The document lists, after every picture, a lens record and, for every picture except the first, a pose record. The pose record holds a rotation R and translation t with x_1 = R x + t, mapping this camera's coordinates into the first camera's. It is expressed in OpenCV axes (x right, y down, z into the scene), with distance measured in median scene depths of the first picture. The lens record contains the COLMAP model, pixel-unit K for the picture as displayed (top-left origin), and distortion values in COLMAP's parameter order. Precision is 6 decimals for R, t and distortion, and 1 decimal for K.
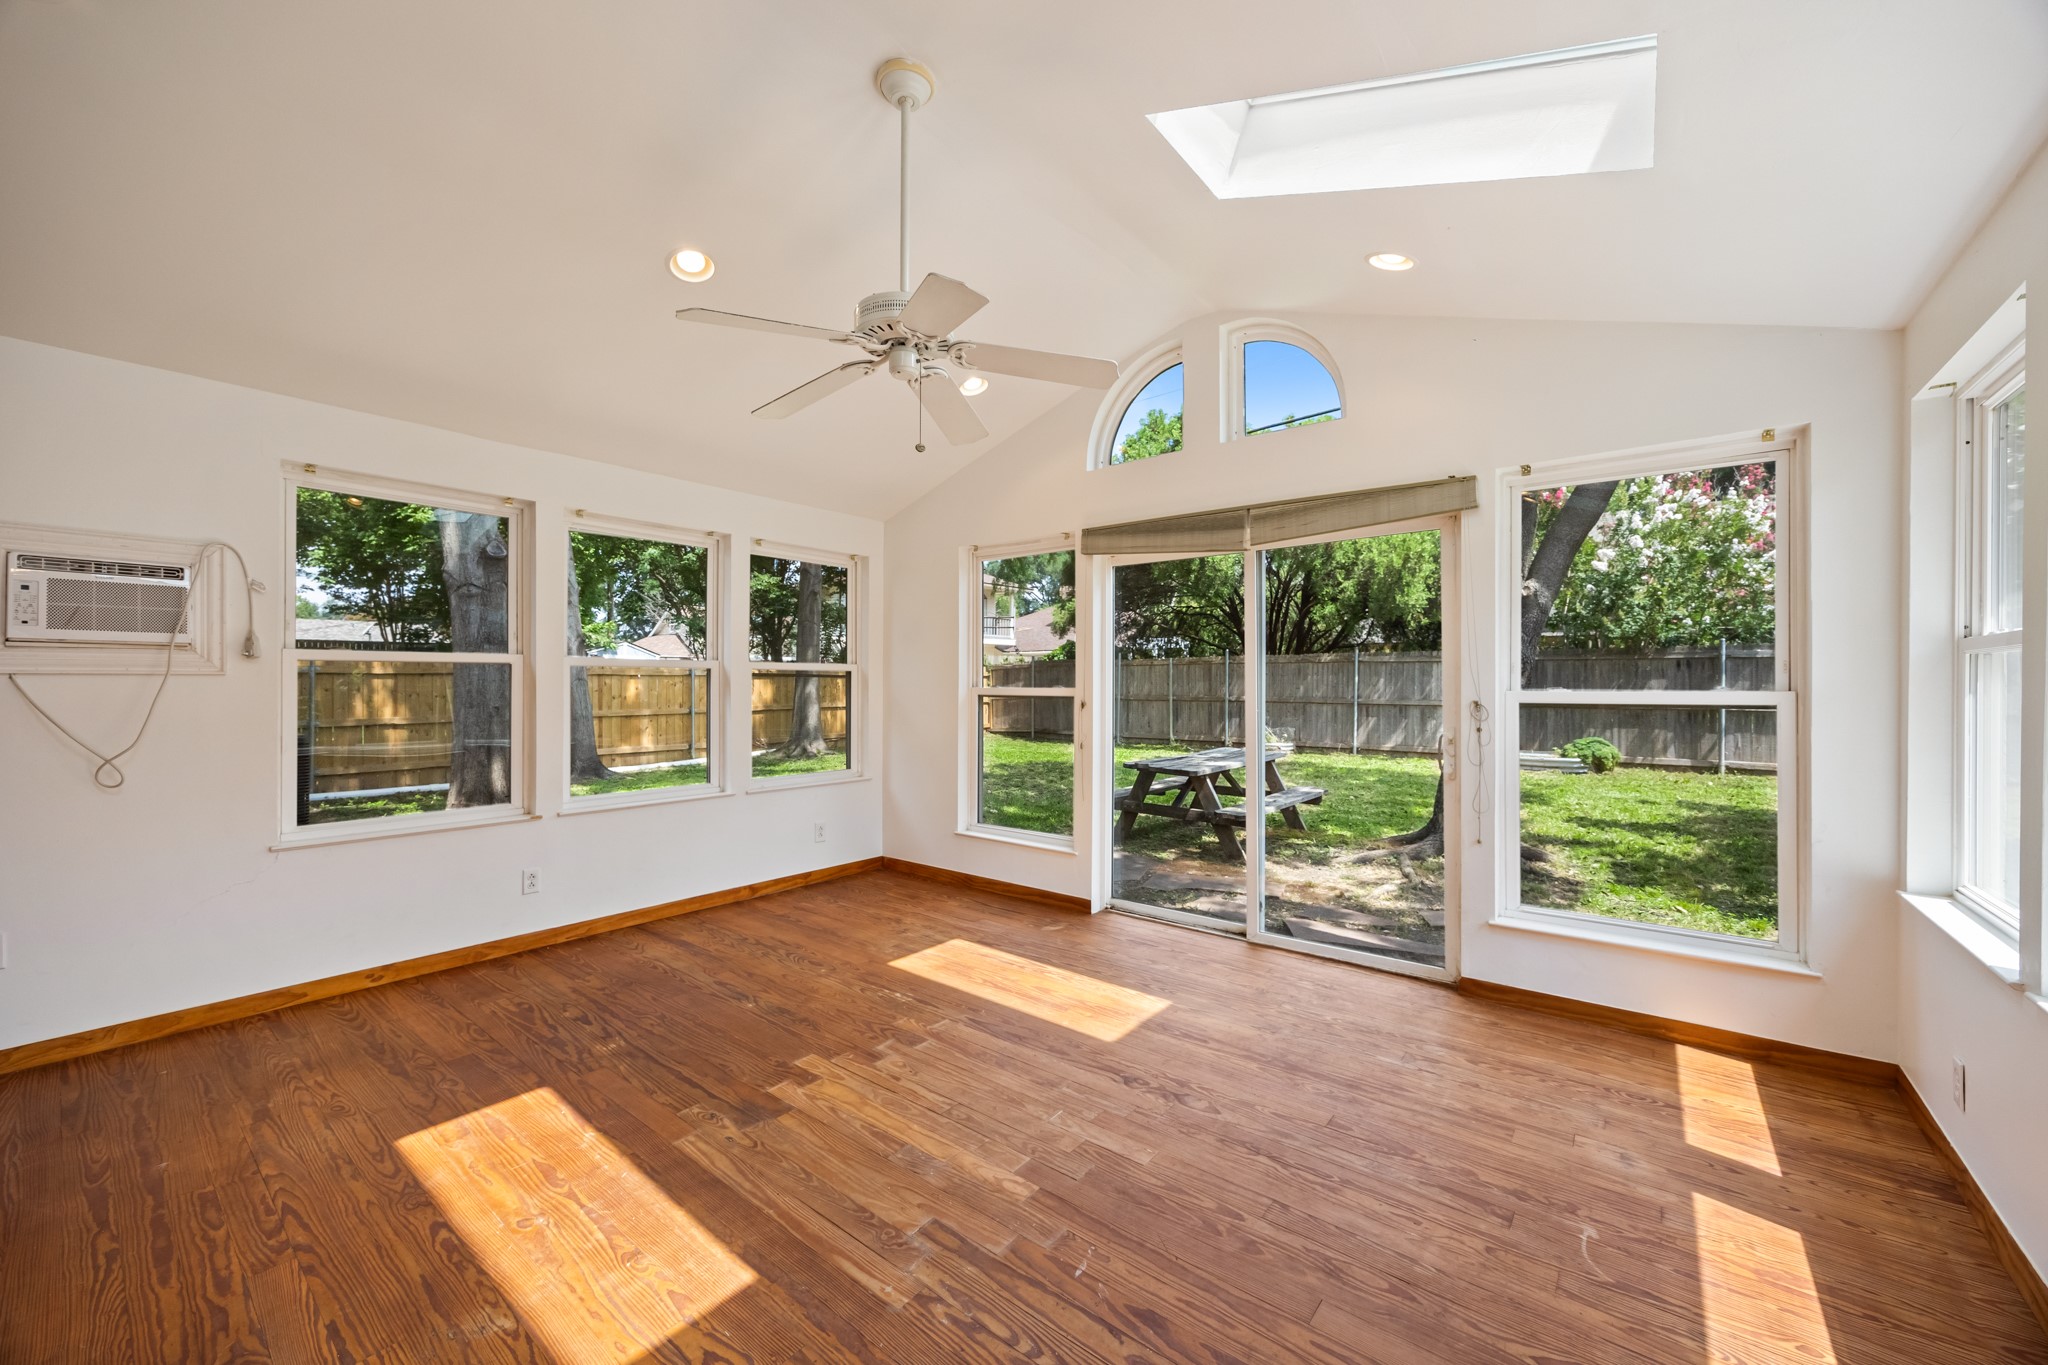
lens RADIAL K [[781.3, 0, 1031.3], [0, 781.3, 683.3], [0, 0, 1]] dist [-0.001989, 0.000197]
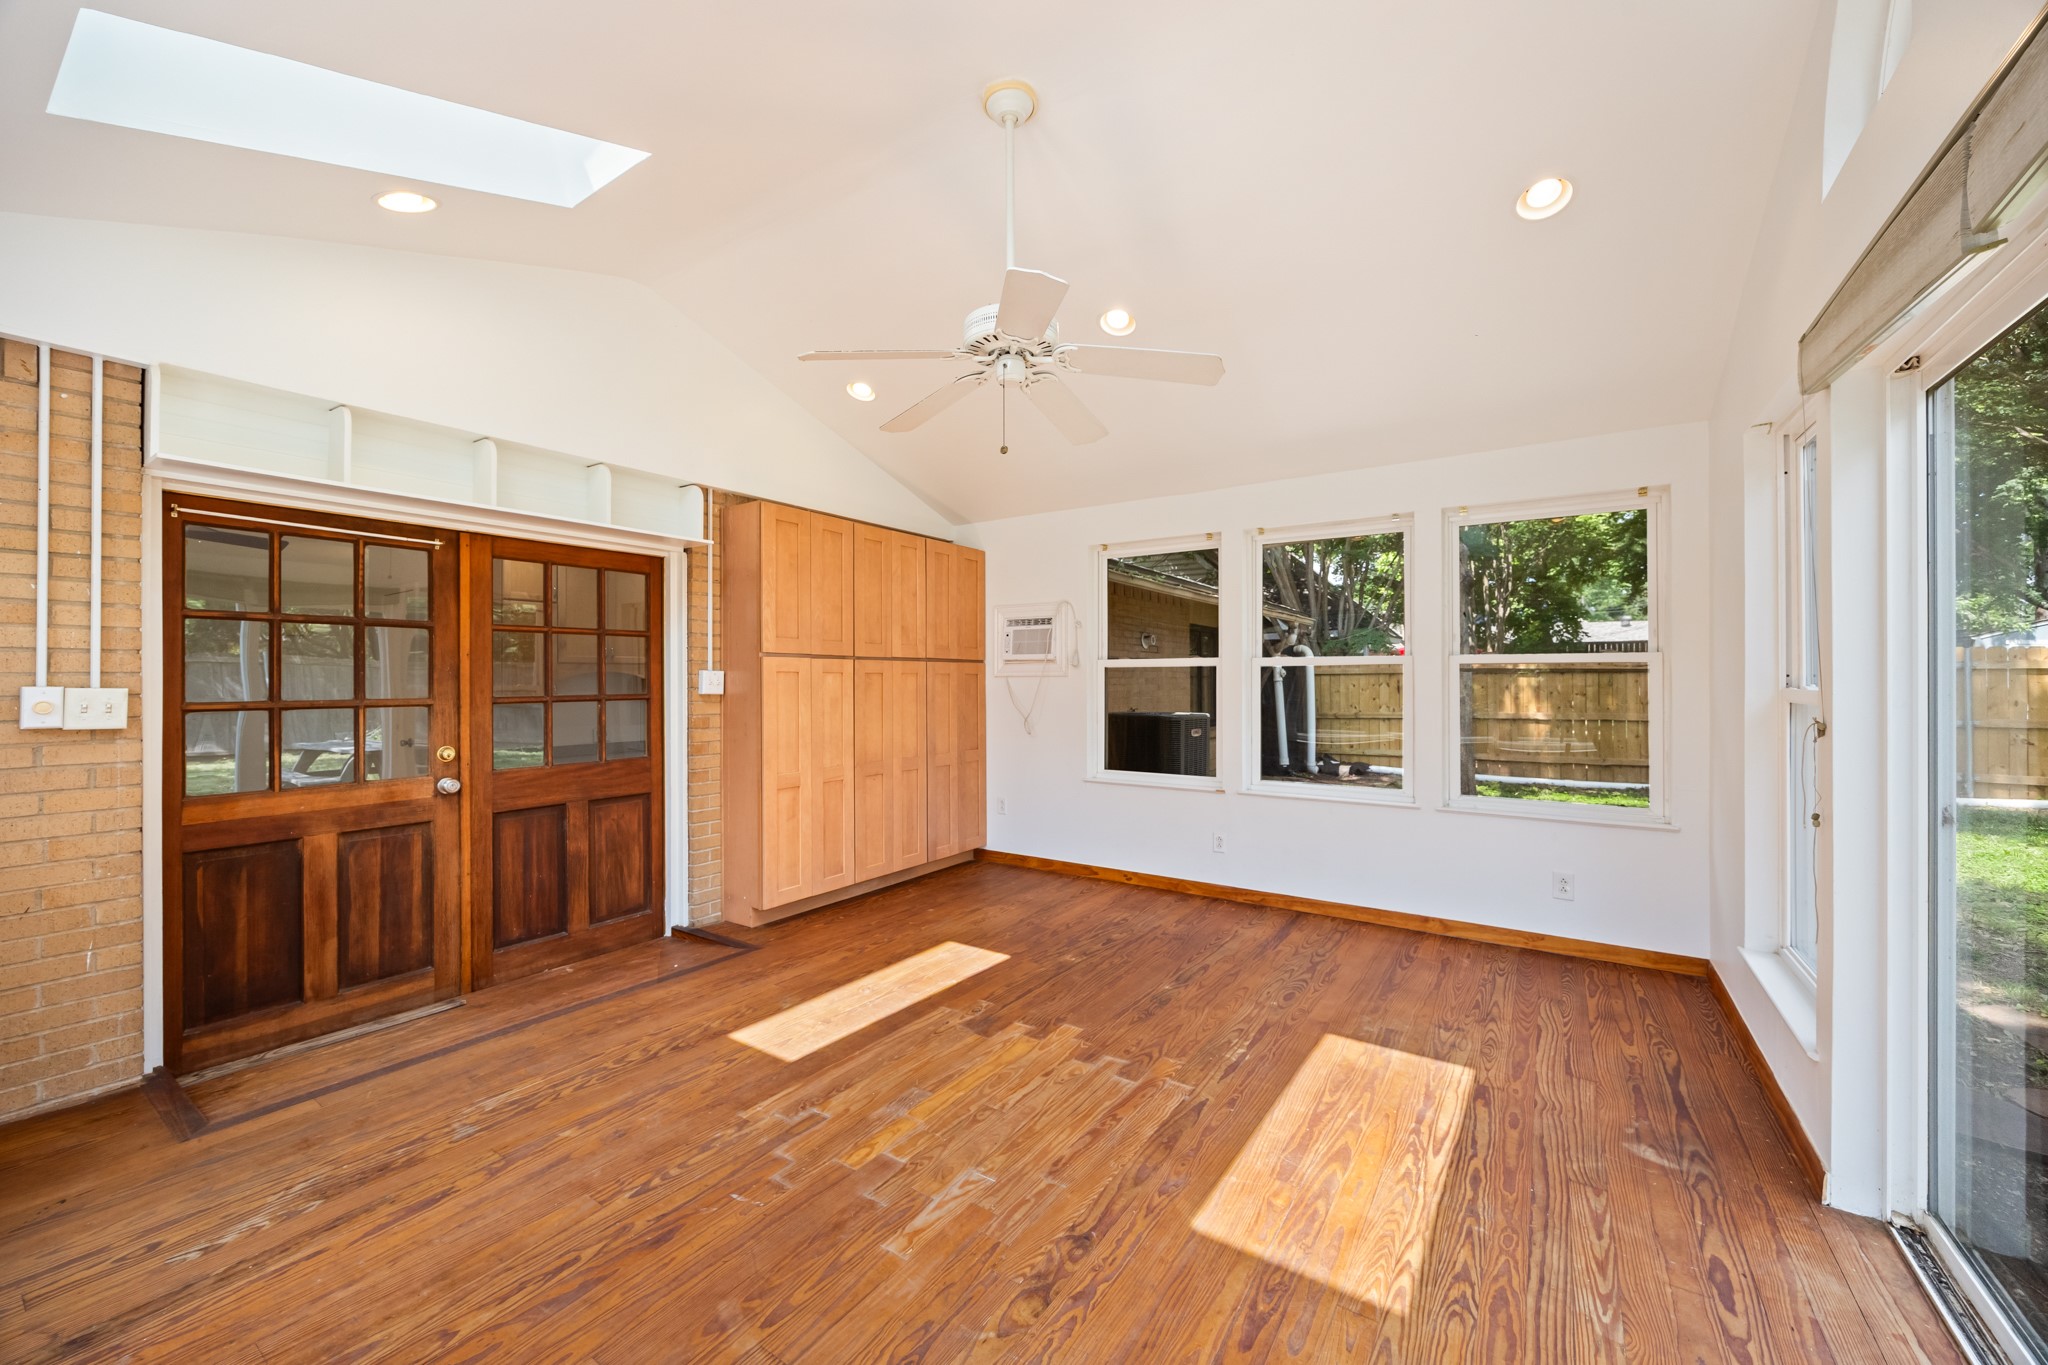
lens RADIAL K [[781.3, 0, 1031.3], [0, 781.3, 683.3], [0, 0, 1]] dist [-0.001989, 0.000197]
pose [[0.080748, 0.002102, -0.996732, 0.650000], [-0.000250, 0.999998, 0.002089, 0.000862], [0.996734, 0.000080, 0.080749, 0.707327]]
